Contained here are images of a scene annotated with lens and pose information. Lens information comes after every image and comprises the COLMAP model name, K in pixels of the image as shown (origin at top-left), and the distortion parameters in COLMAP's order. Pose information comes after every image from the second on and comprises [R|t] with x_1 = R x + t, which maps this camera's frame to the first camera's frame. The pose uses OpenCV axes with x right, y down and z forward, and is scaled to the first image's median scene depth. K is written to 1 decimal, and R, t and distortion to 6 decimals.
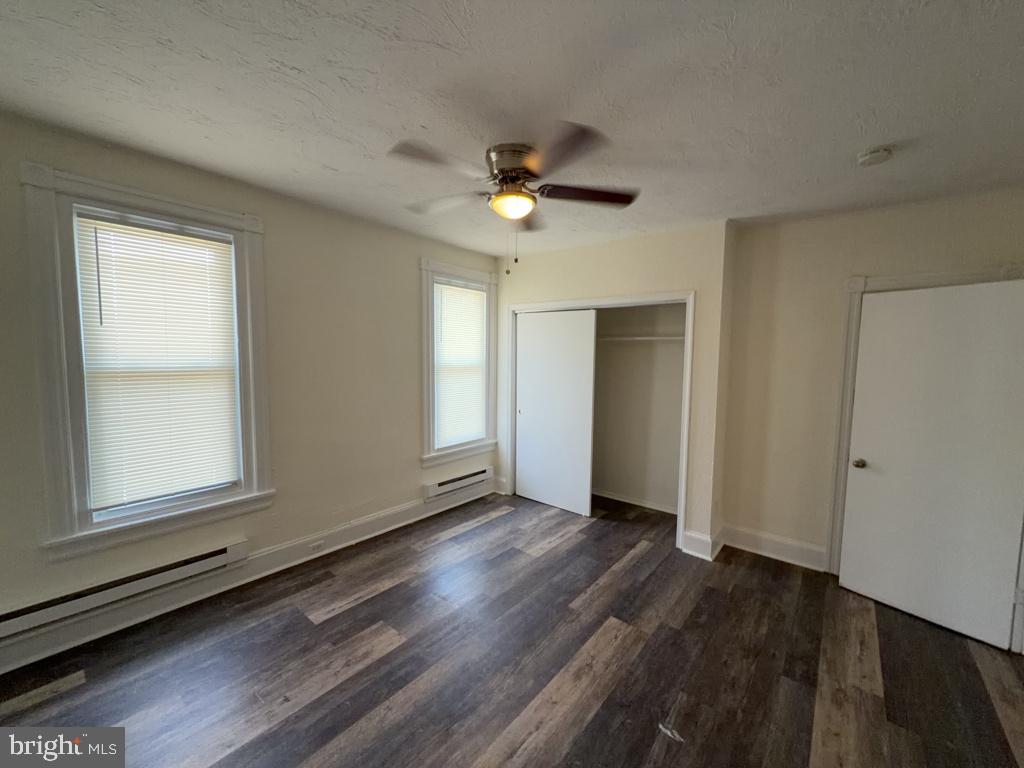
lens RADIAL K [[416.5, 0, 534.0], [0, 416.5, 385.9], [0, 0, 1]] dist [-0.000385, 0.000000]
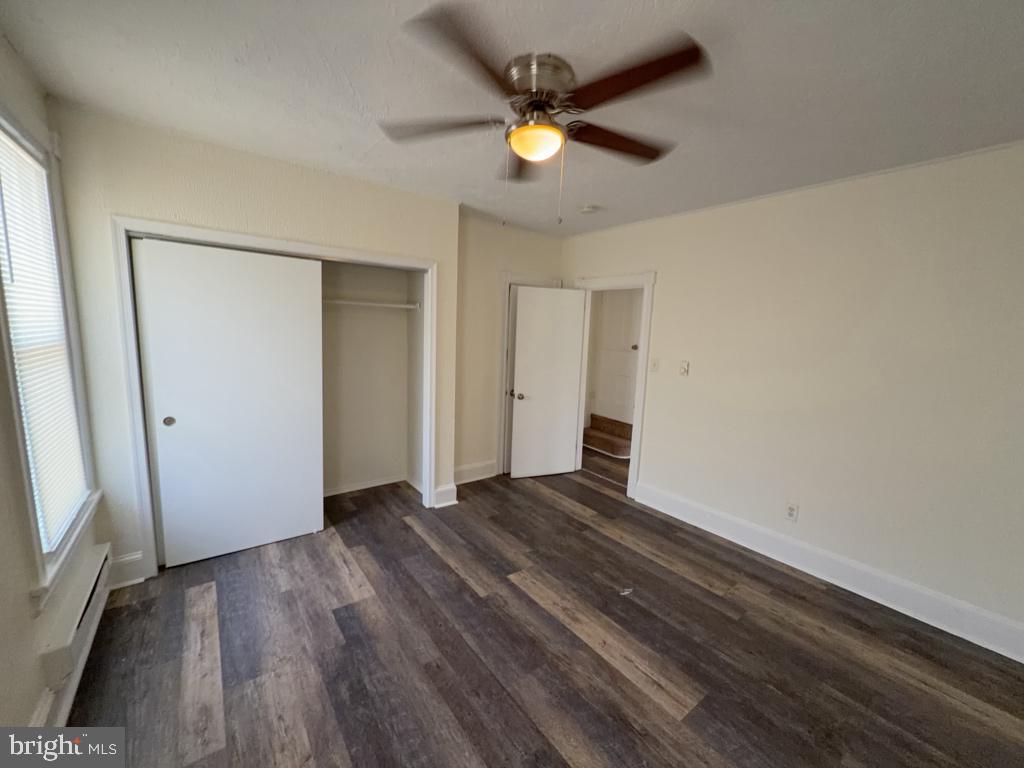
lens RADIAL K [[408.7, 0, 512.0], [0, 408.7, 384.0], [0, 0, 1]] dist [-0.000634, 0.000146]
pose [[0.245466, -0.139351, 0.959337, -0.664482], [0.041640, 0.990217, 0.133181, -0.056442], [-0.968510, 0.007256, 0.248868, 0.661935]]
